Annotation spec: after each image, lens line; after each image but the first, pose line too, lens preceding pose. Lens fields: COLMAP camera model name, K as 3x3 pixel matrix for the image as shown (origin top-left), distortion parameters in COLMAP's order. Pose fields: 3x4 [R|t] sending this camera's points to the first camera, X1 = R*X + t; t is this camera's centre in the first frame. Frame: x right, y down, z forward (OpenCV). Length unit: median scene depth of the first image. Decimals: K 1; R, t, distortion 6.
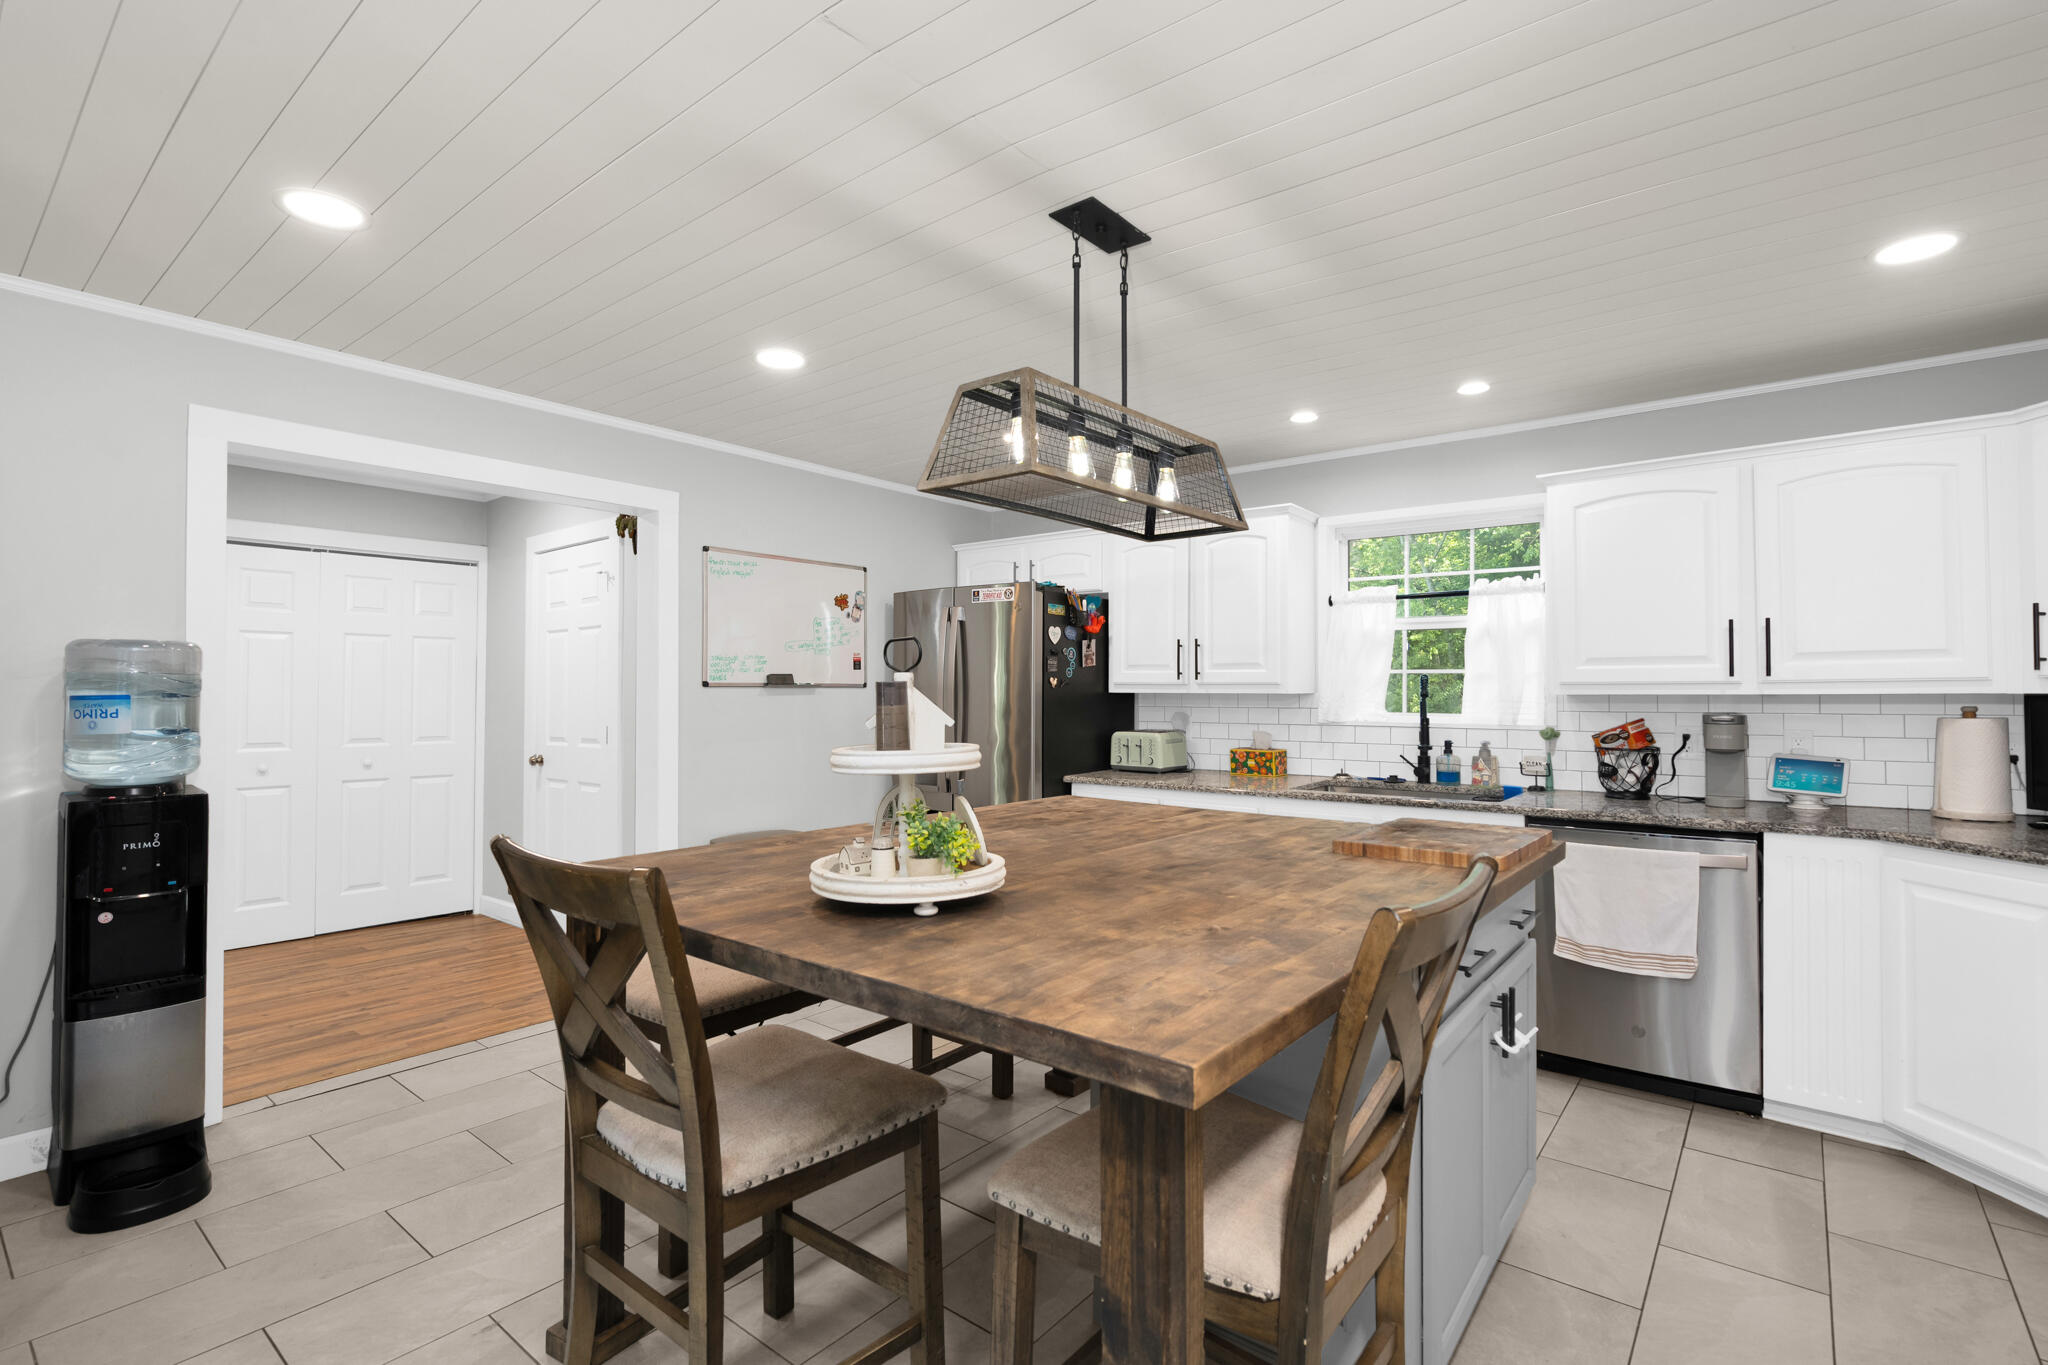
lens RADIAL K [[945.8, 0, 1030.2], [0, 945.8, 676.3], [0, 0, 1]] dist [-0.000787, -0.000042]
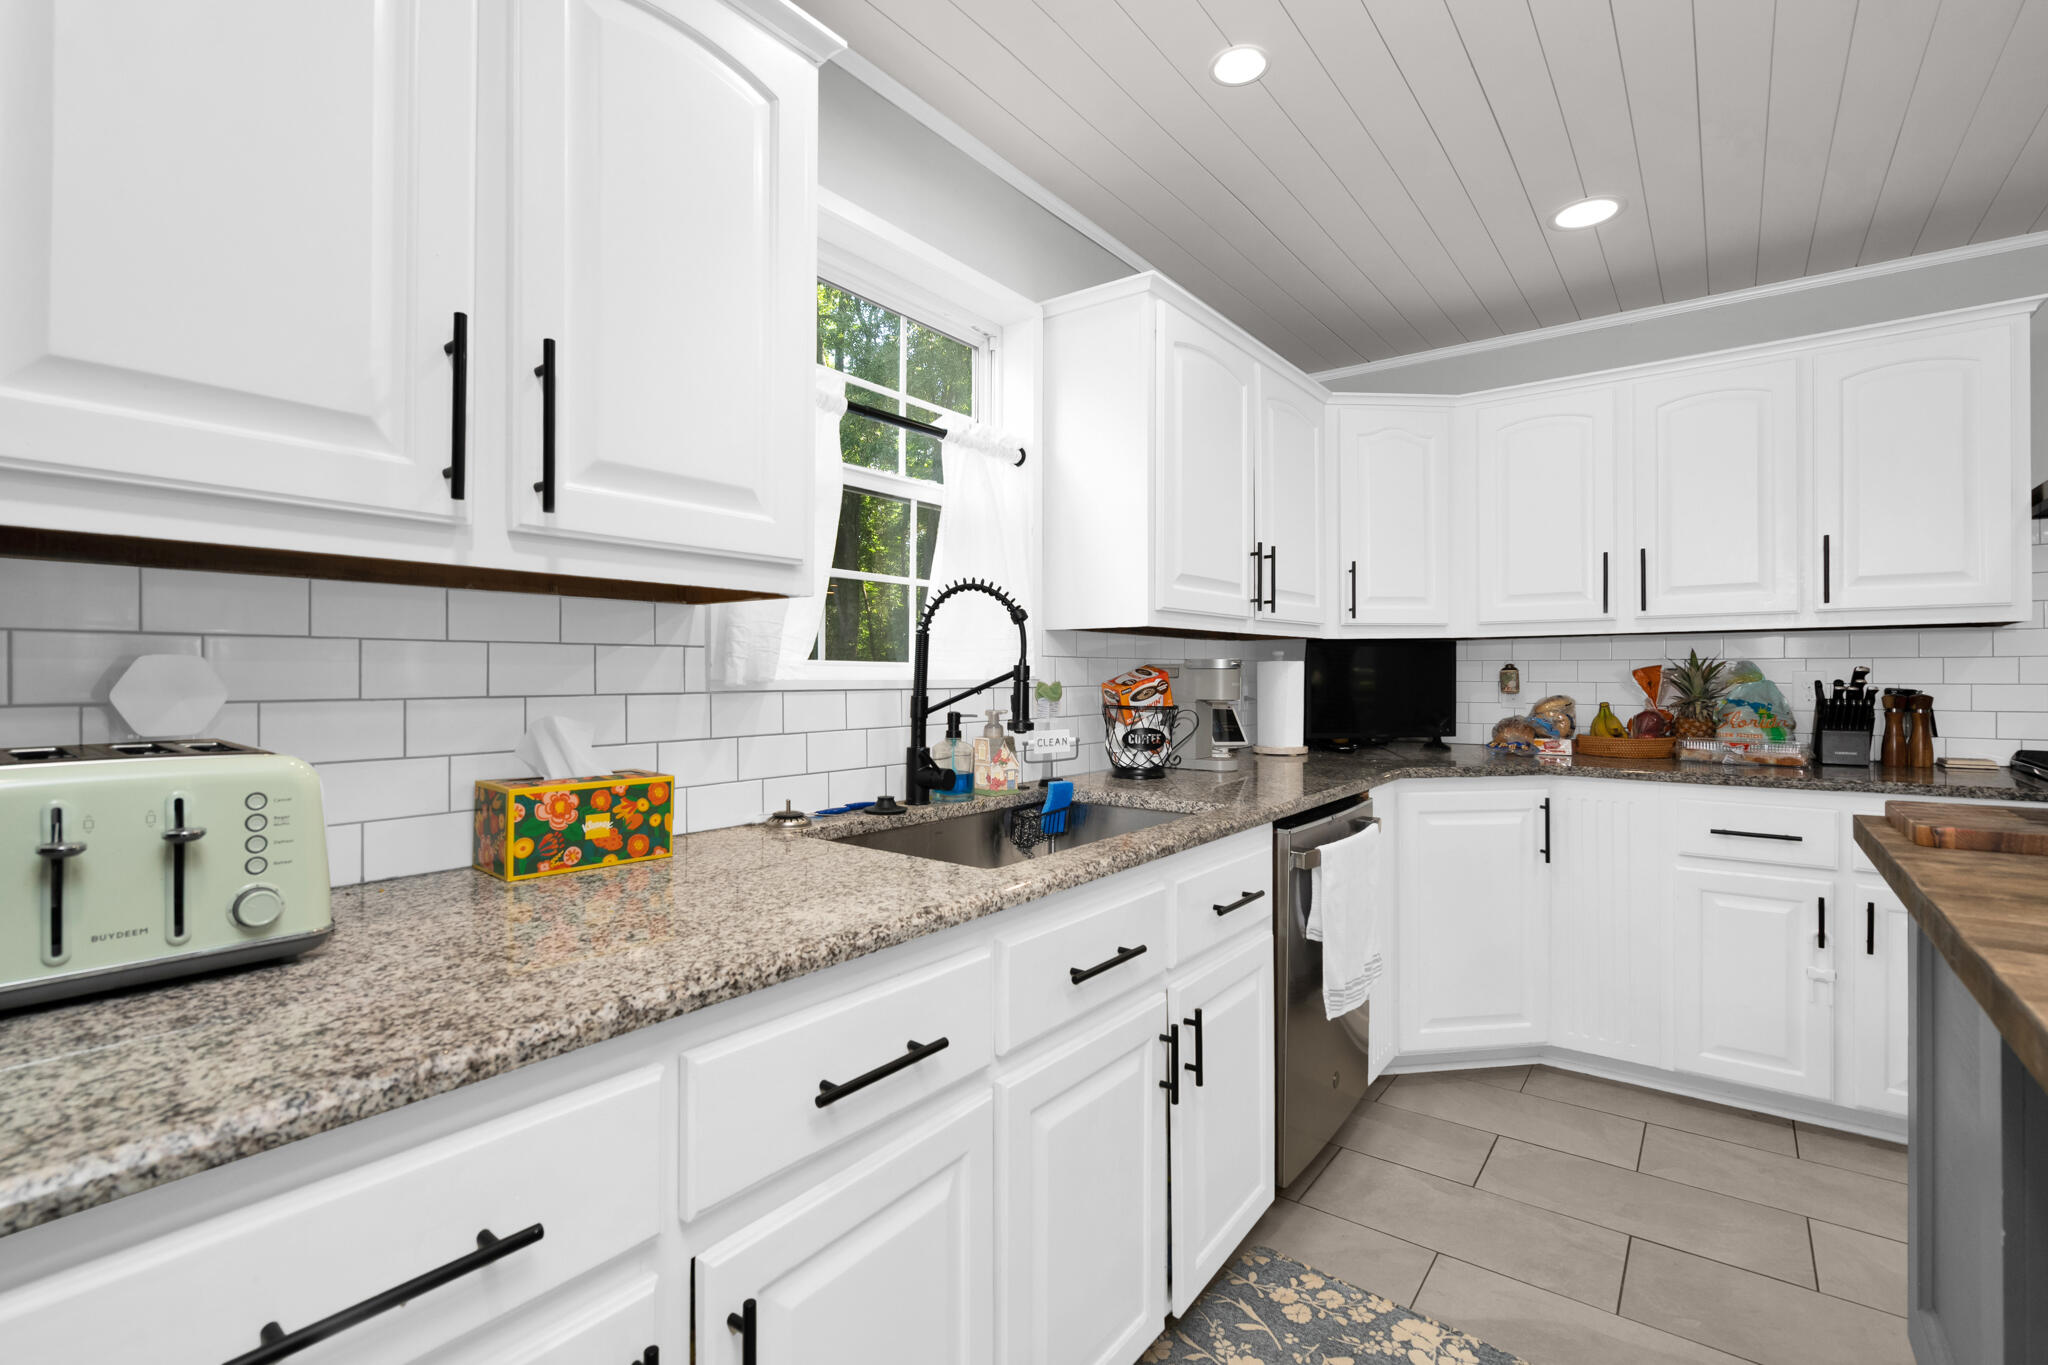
lens RADIAL K [[945.8, 0, 1030.2], [0, 945.8, 676.3], [0, 0, 1]] dist [-0.000787, -0.000042]
pose [[-0.024434, -0.003524, 0.999695, -0.065716], [-0.016434, 0.999860, 0.003122, 0.042968], [-0.999566, -0.016352, -0.024489, 0.899383]]
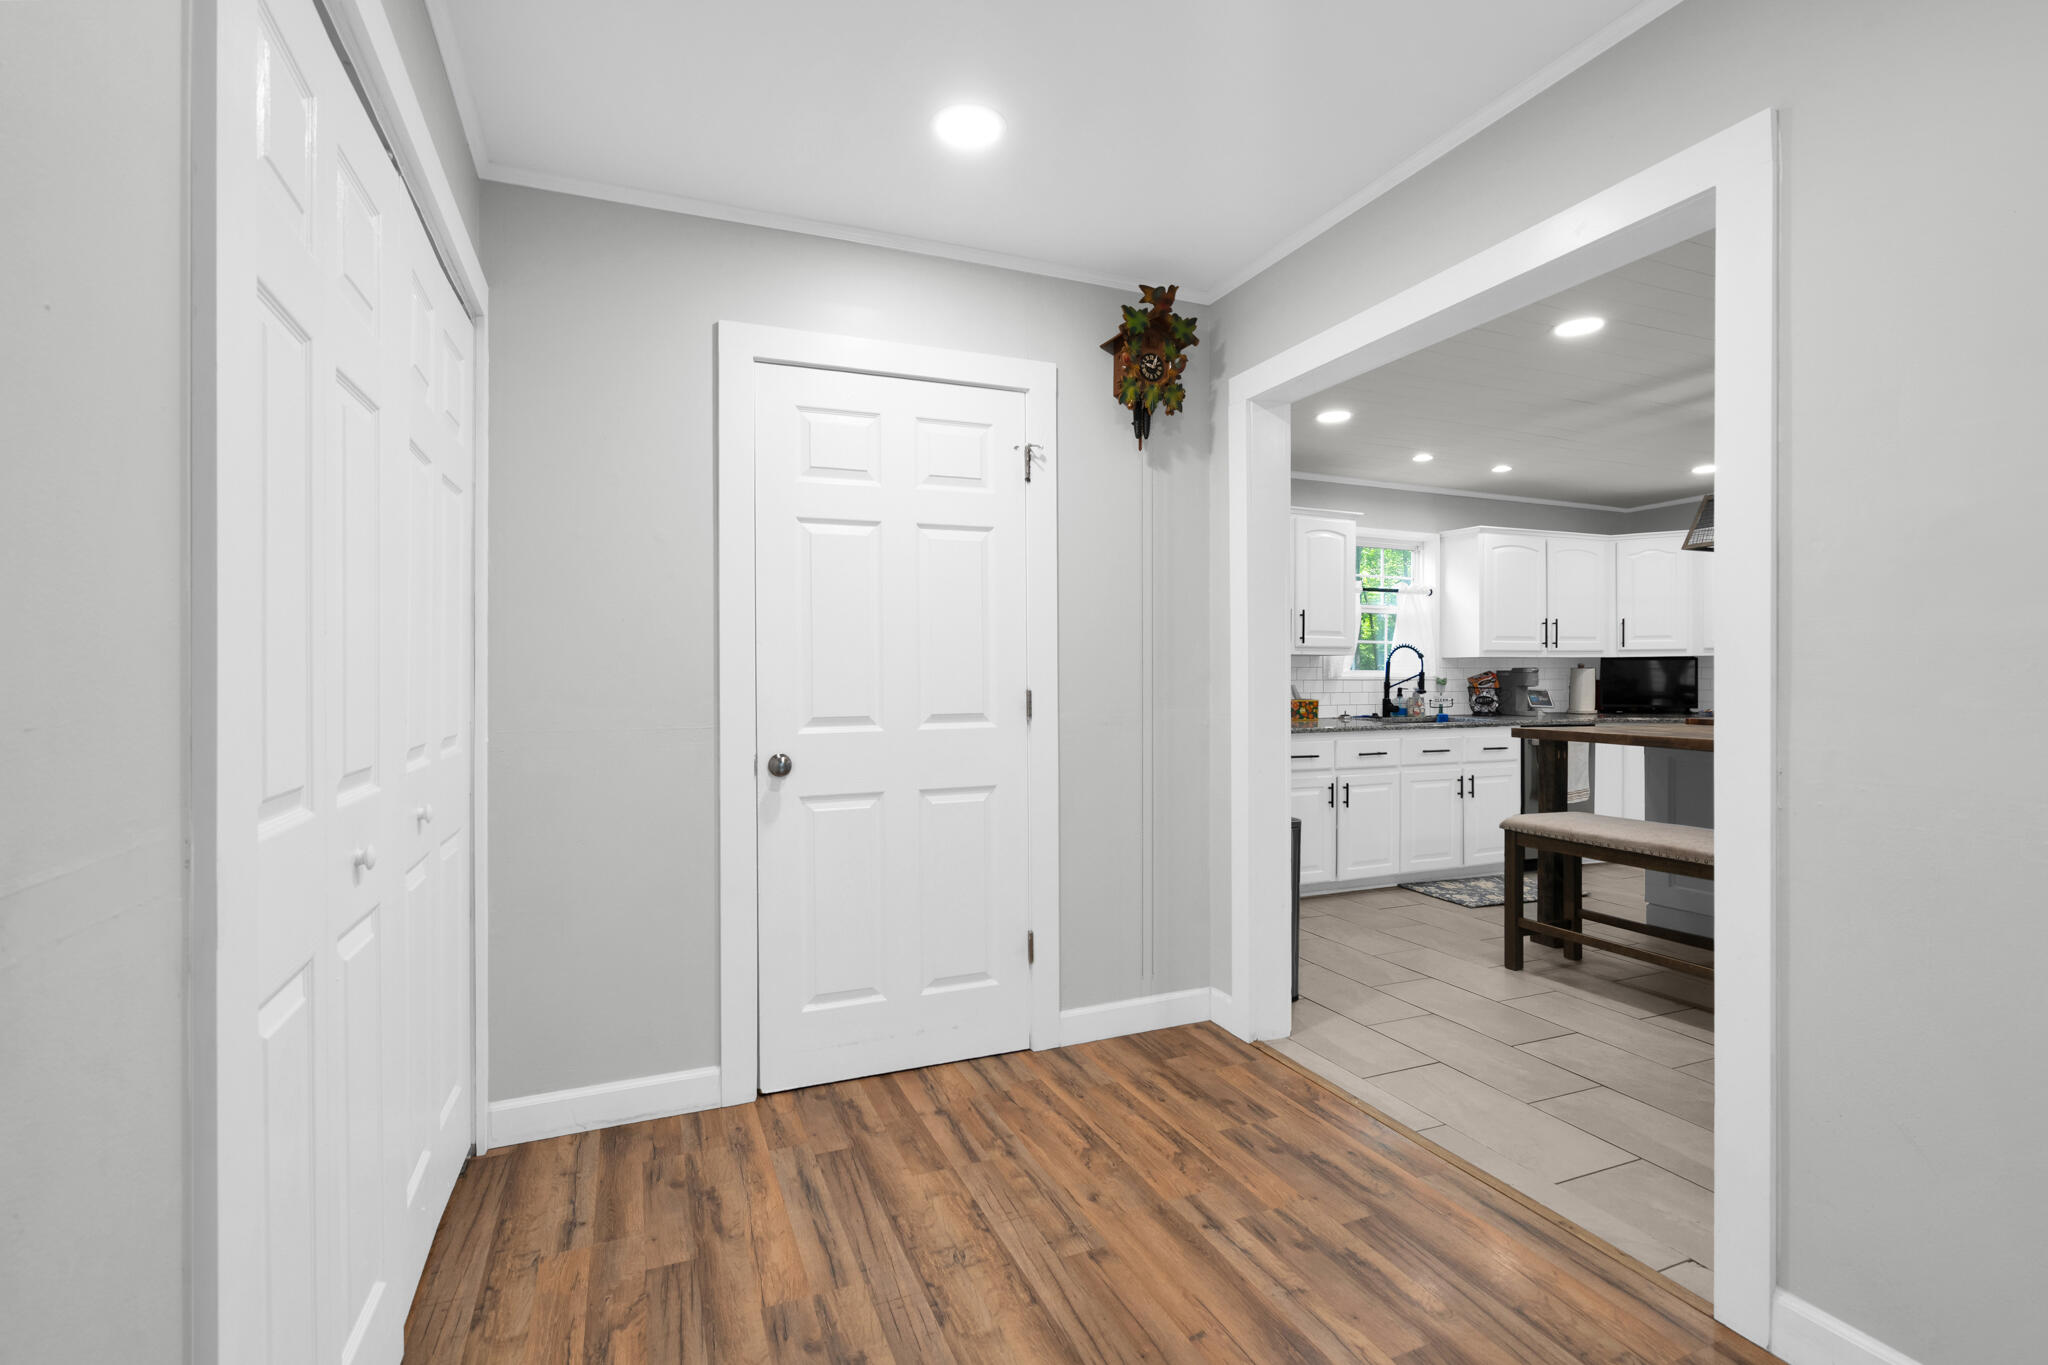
lens RADIAL K [[945.8, 0, 1030.2], [0, 945.8, 676.3], [0, 0, 1]] dist [-0.000787, -0.000042]
pose [[0.471724, -0.003693, 0.881739, -1.075351], [-0.014355, 0.999827, 0.011867, 0.037455], [-0.881630, -0.018256, 0.471589, 0.749545]]
